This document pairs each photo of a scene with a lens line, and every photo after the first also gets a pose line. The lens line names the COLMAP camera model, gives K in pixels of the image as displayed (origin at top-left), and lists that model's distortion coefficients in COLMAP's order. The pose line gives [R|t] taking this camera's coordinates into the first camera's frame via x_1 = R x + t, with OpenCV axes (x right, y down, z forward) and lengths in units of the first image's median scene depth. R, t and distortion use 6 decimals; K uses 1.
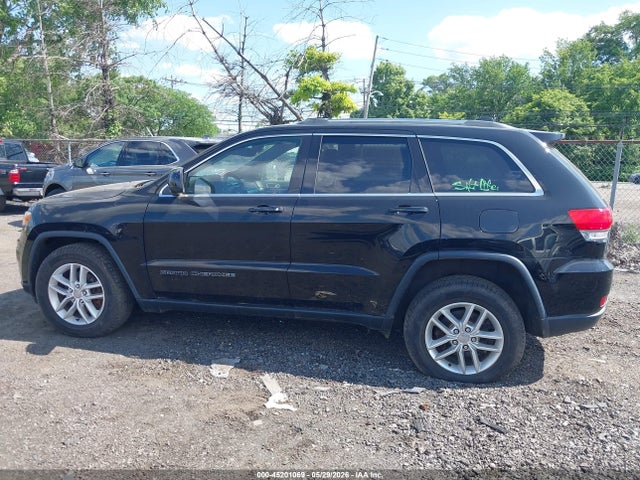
lens RADIAL K [[501.4, 0, 320.0], [0, 501.4, 240.0], [0, 0, 1]] dist [-0.000951, -0.003594]
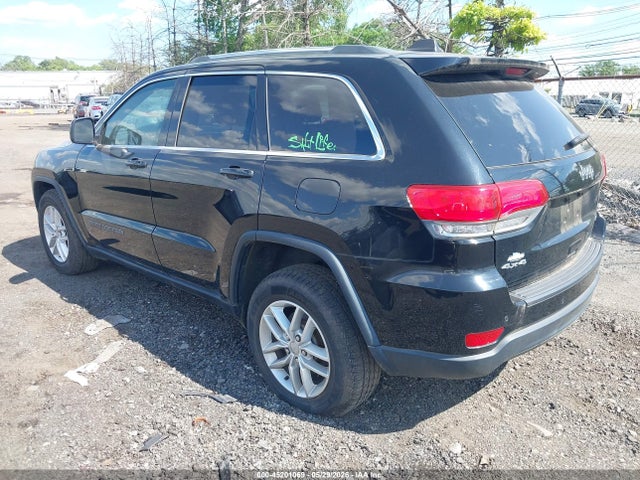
lens RADIAL K [[501.4, 0, 320.0], [0, 501.4, 240.0], [0, 0, 1]] dist [-0.000951, -0.003594]
pose [[0.881011, 0.111197, -0.459842, 0.650972], [-0.063029, 0.990909, 0.118860, -0.056698], [0.468878, -0.075733, 0.880010, 0.372371]]
